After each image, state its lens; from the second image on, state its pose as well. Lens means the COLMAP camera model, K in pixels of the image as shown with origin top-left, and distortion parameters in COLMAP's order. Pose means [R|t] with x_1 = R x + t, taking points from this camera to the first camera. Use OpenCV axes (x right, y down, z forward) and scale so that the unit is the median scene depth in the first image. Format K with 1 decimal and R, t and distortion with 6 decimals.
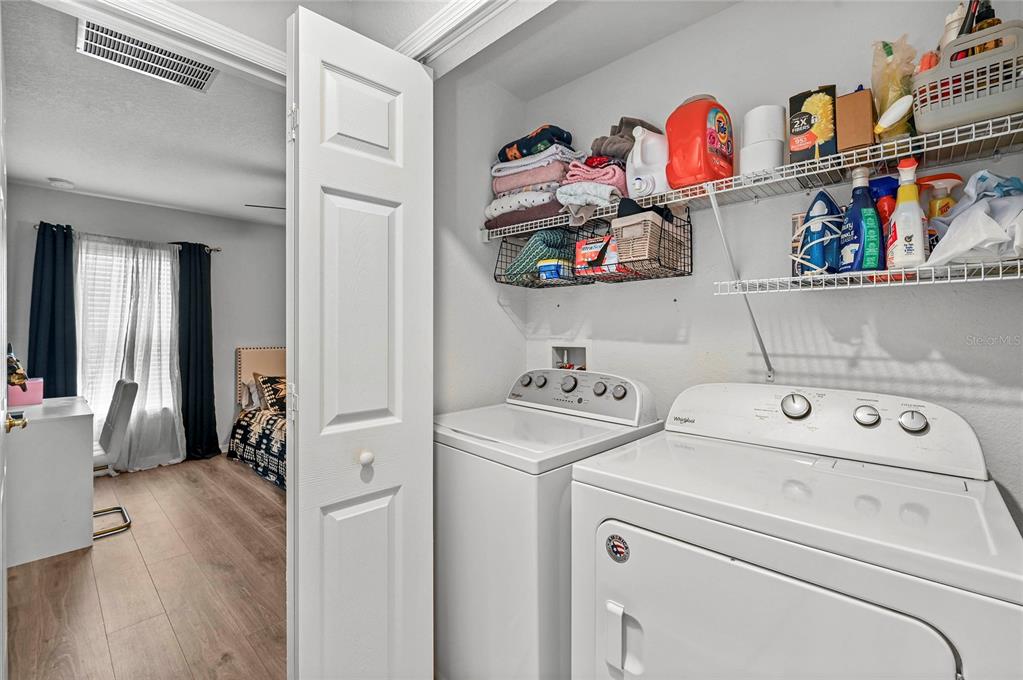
lens RADIAL K [[441.2, 0, 514.7], [0, 441.2, 332.4], [0, 0, 1]] dist [-0.001752, 0.000262]
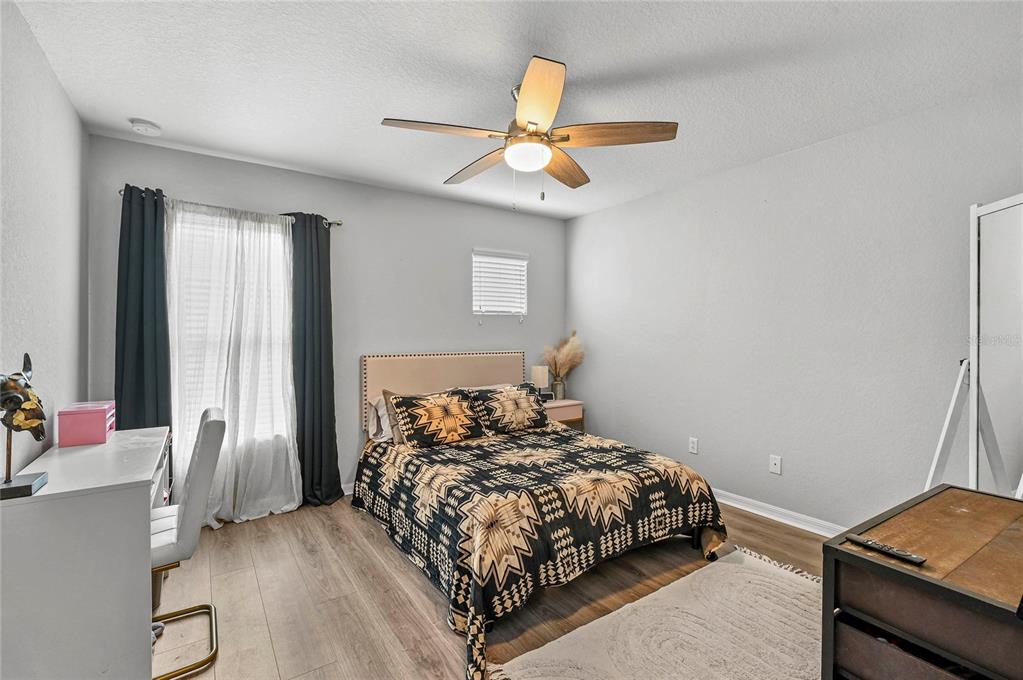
lens RADIAL K [[461.2, 0, 514.5], [0, 461.2, 340.4], [0, 0, 1]] dist [-0.000799, 0.000106]
pose [[0.976061, 0.002596, -0.217482, -0.243124], [0.000064, 0.999925, 0.012226, -0.000074], [0.217497, -0.011948, 0.975988, 0.343909]]
